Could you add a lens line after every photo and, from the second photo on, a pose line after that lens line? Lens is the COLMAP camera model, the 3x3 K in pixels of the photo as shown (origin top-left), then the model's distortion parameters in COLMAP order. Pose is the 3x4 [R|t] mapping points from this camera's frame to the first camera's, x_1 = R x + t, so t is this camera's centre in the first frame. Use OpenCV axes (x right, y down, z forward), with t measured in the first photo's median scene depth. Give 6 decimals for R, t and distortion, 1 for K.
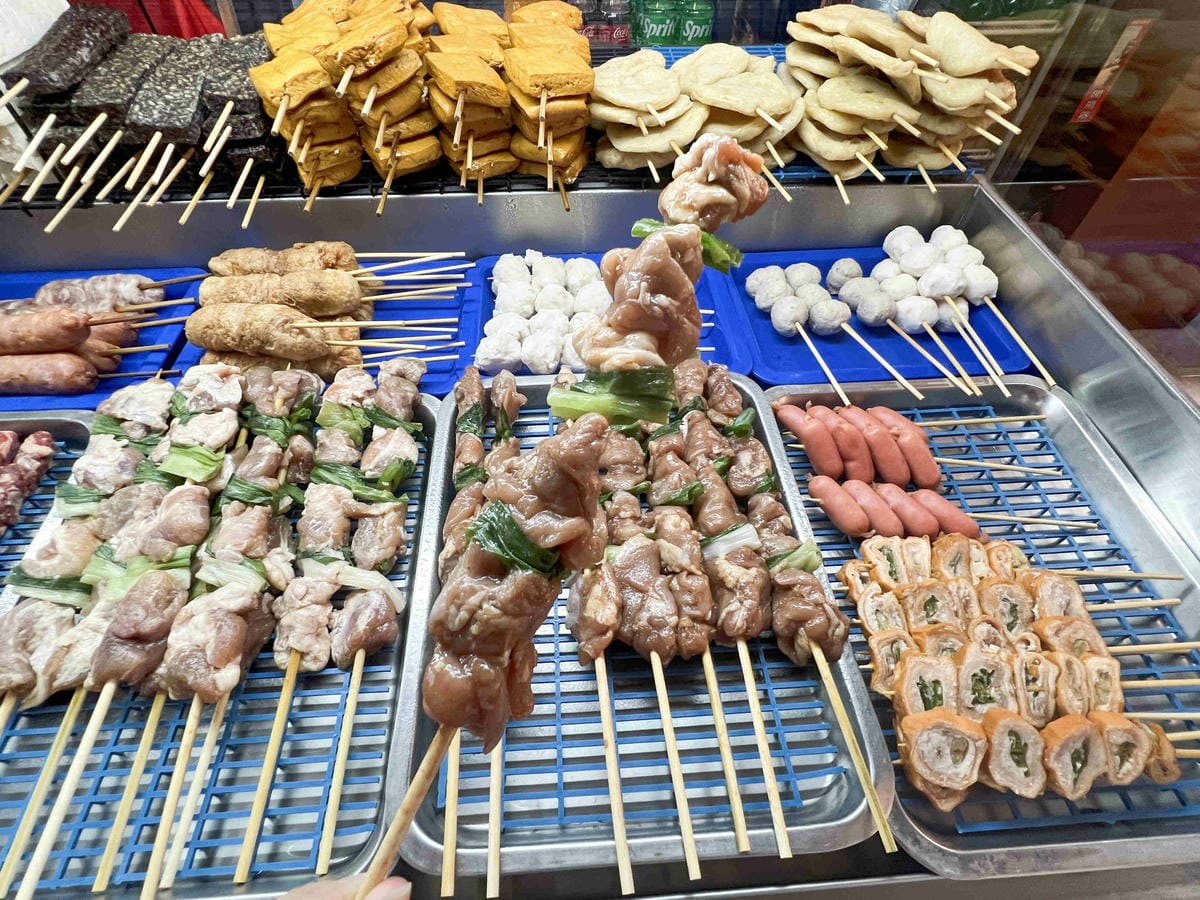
lens RADIAL K [[571.8, 0, 600.0], [0, 571.8, 450.0], [0, 0, 1]] dist [-0.001182, 0.000601]
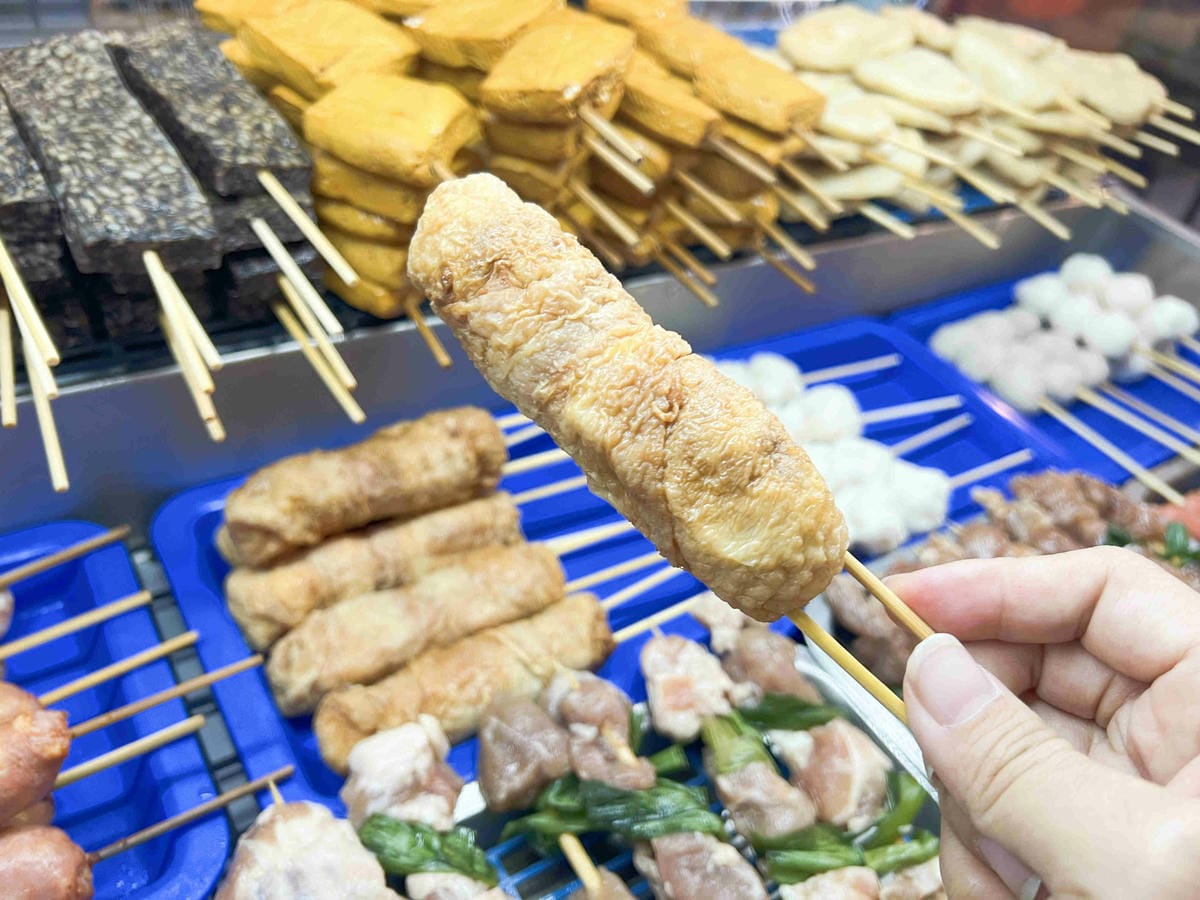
lens RADIAL K [[931.6, 0, 600.0], [0, 931.6, 450.0], [0, 0, 1]] dist [-0.004925, -0.011979]
pose [[0.858330, -0.211266, 0.467586, -0.847725], [0.277095, 0.957842, -0.075878, -0.262373], [-0.431843, 0.194694, 0.880685, 0.250373]]
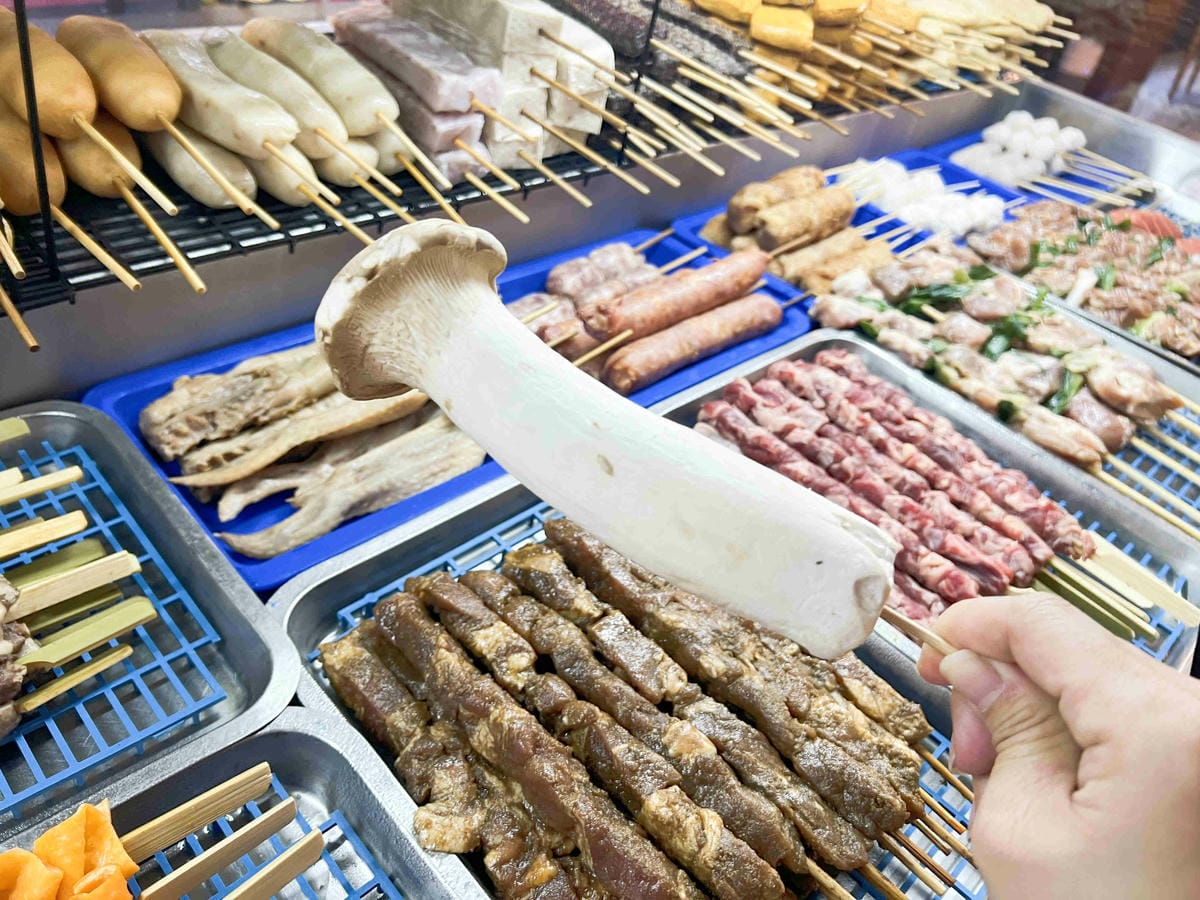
lens RADIAL K [[923.6, 0, 568.7], [0, 923.6, 438.2], [0, 0, 1]] dist [0.001341, -0.001667]
pose [[0.756018, -0.301612, 0.580919, -2.196902], [0.392176, 0.919295, -0.033089, -0.013194], [-0.524056, 0.252839, 0.813288, -0.049298]]
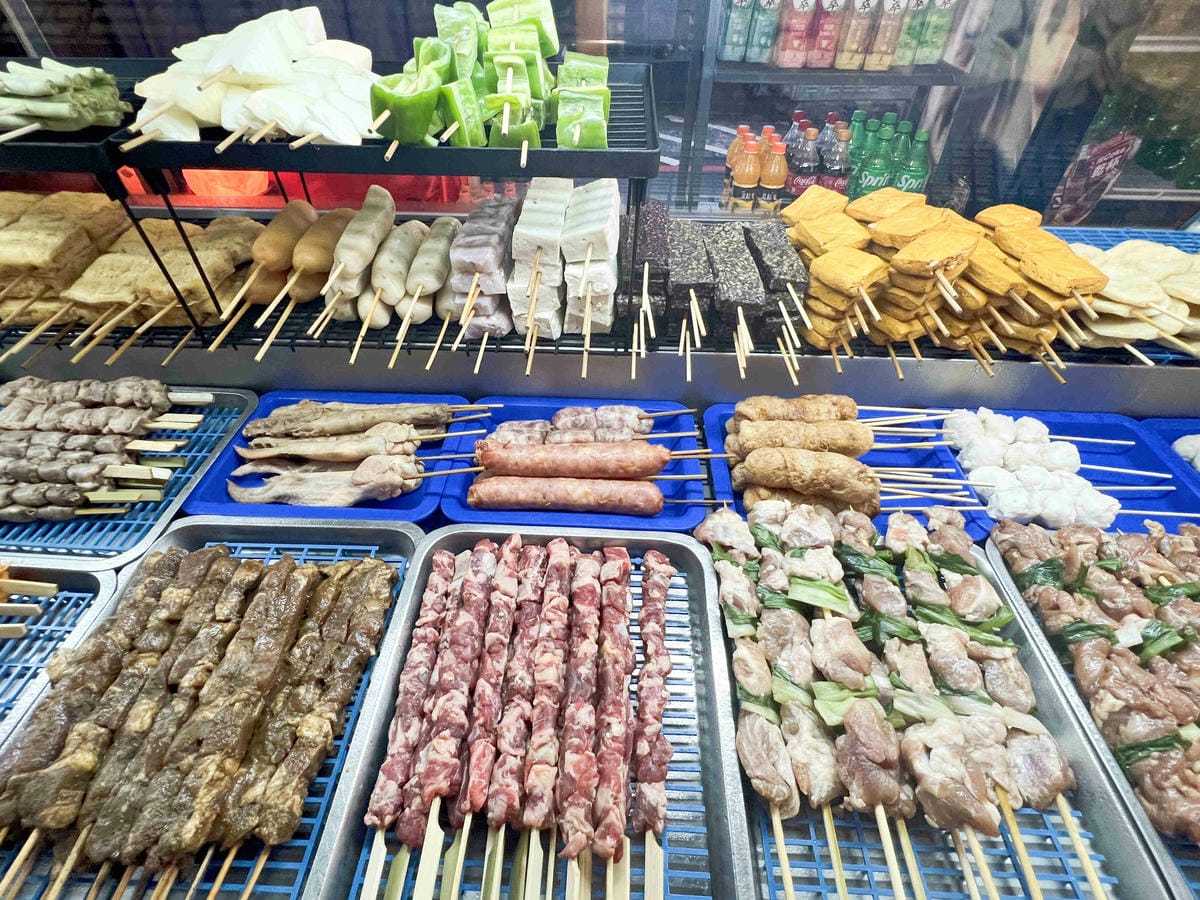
lens RADIAL K [[571.8, 0, 600.0], [0, 571.8, 450.0], [0, 0, 1]] dist [-0.001182, 0.000601]
pose [[0.994639, 0.070980, -0.075207, -0.963239], [-0.080973, 0.986912, -0.139454, -0.060758], [0.064324, 0.144796, 0.987369, -0.180915]]
